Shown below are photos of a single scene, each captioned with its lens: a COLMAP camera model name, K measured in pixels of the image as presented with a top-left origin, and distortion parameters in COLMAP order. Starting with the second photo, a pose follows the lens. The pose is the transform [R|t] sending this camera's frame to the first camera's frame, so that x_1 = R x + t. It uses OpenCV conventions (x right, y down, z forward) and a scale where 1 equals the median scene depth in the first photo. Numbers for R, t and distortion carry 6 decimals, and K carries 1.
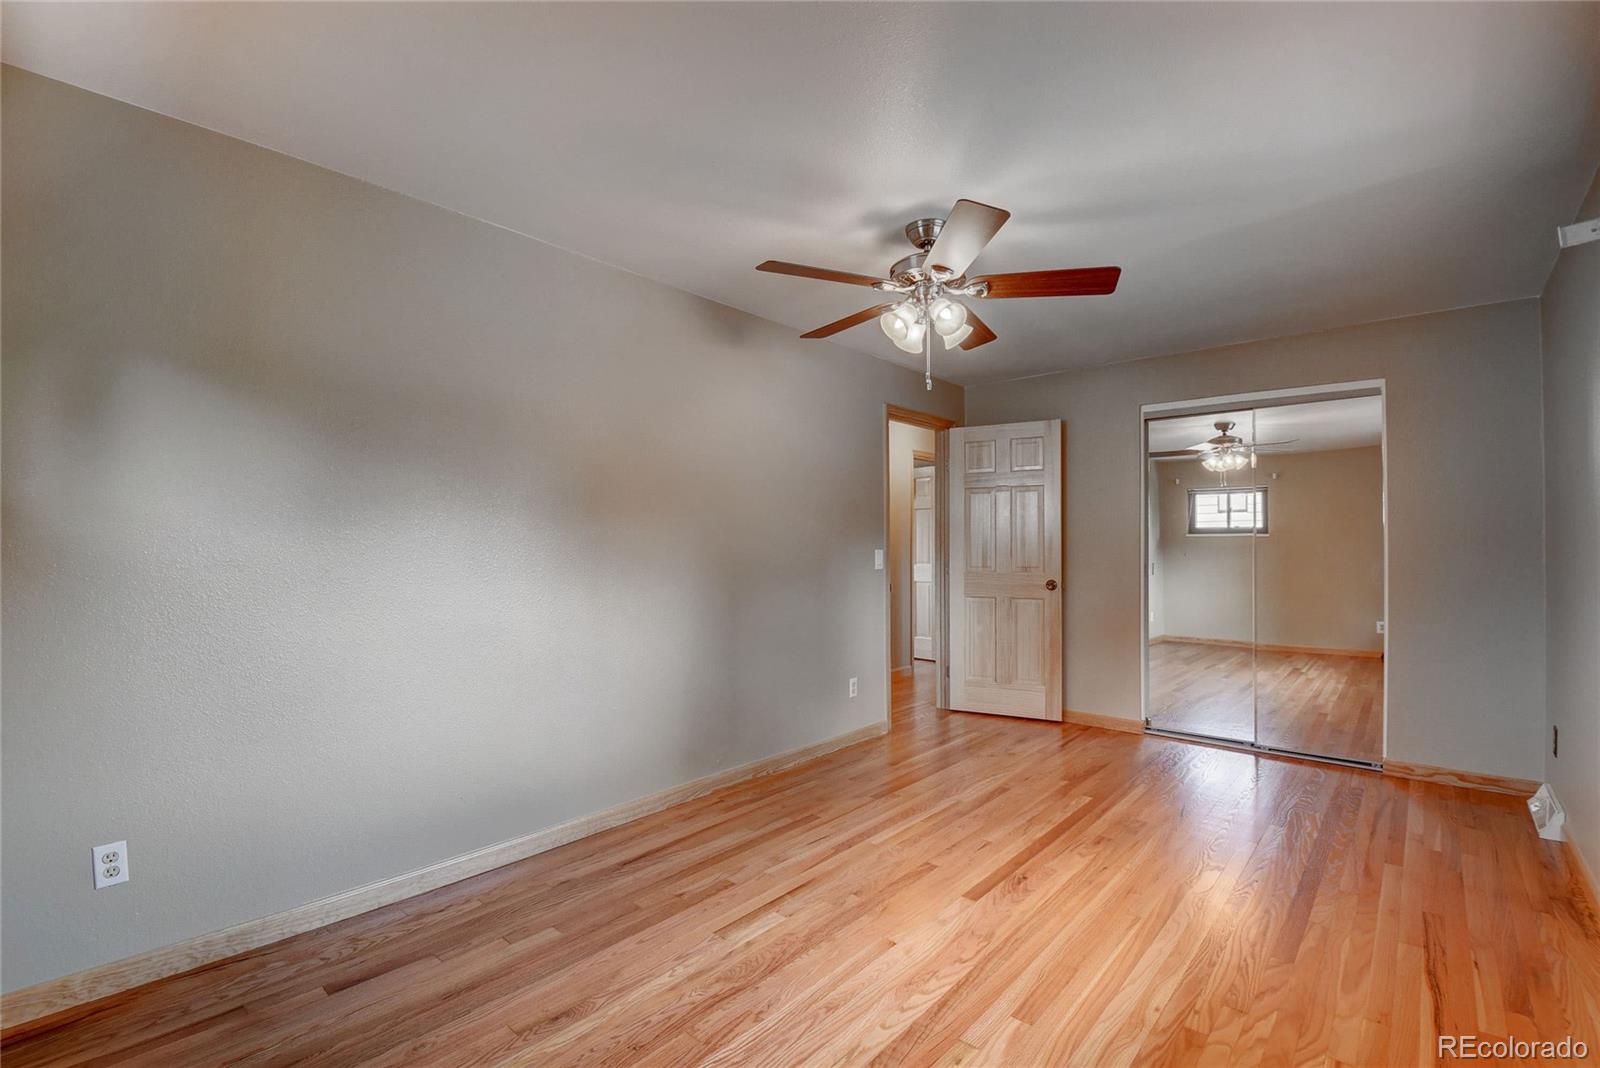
lens RADIAL K [[704.6, 0, 797.9], [0, 704.6, 549.0], [0, 0, 1]] dist [0.011916, -0.022786]
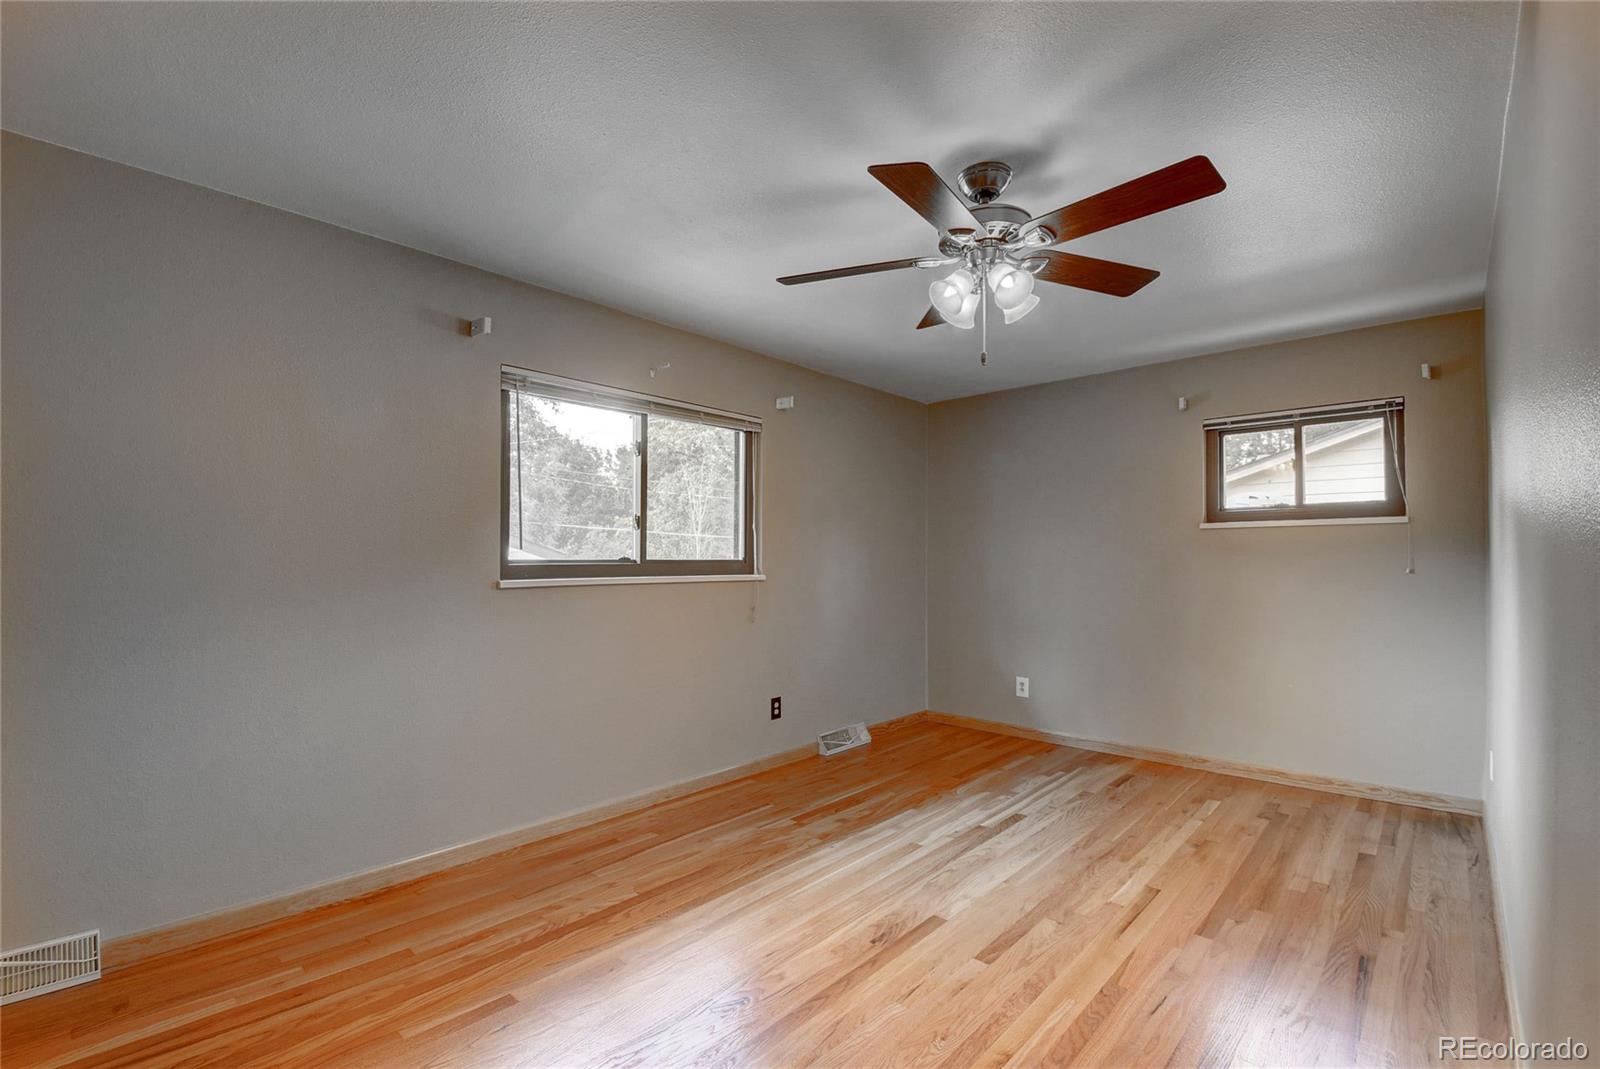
lens RADIAL K [[704.6, 0, 797.9], [0, 704.6, 549.5], [0, 0, 1]] dist [0.011916, -0.022786]
pose [[-0.999851, -0.000499, 0.017240, 0.382966], [-0.000773, 0.999874, -0.015866, -0.005899], [-0.017230, -0.015877, -0.999725, 1.801256]]
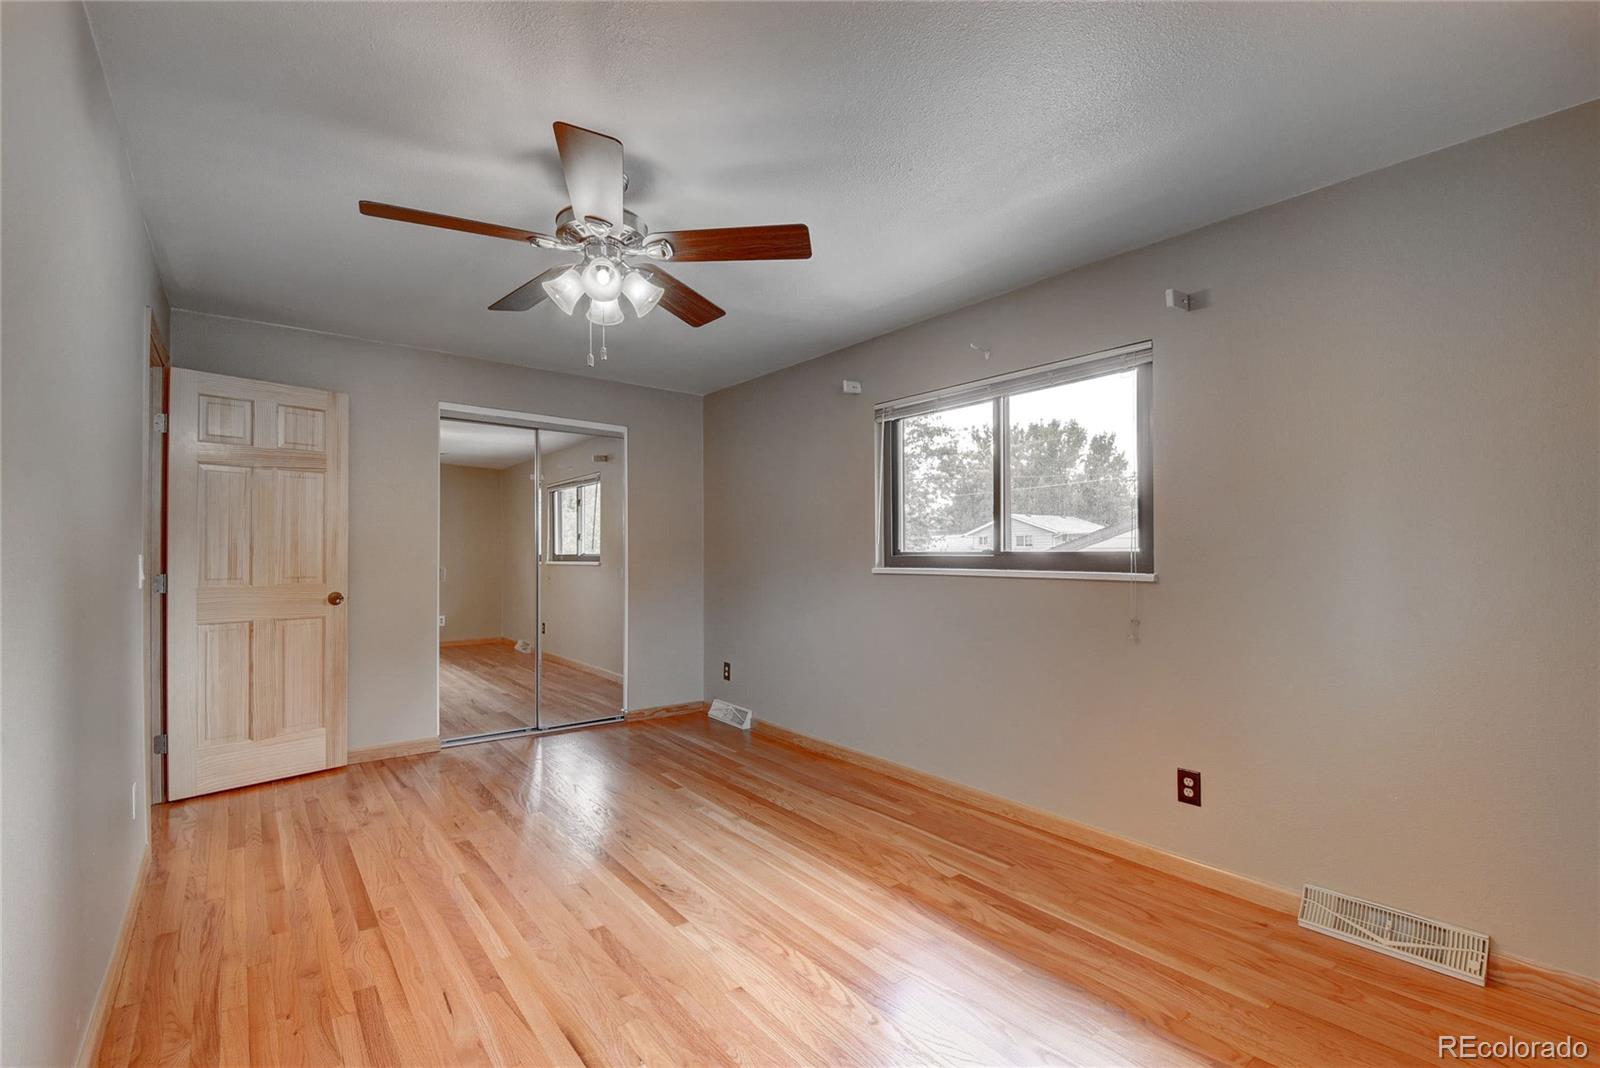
lens RADIAL K [[704.6, 0, 797.9], [0, 704.6, 549.0], [0, 0, 1]] dist [0.011916, -0.022786]
pose [[0.175576, 0.006377, 0.984445, -0.600834], [-0.003255, 0.999977, -0.005897, -0.003931], [-0.984460, -0.002169, 0.175593, 0.611223]]
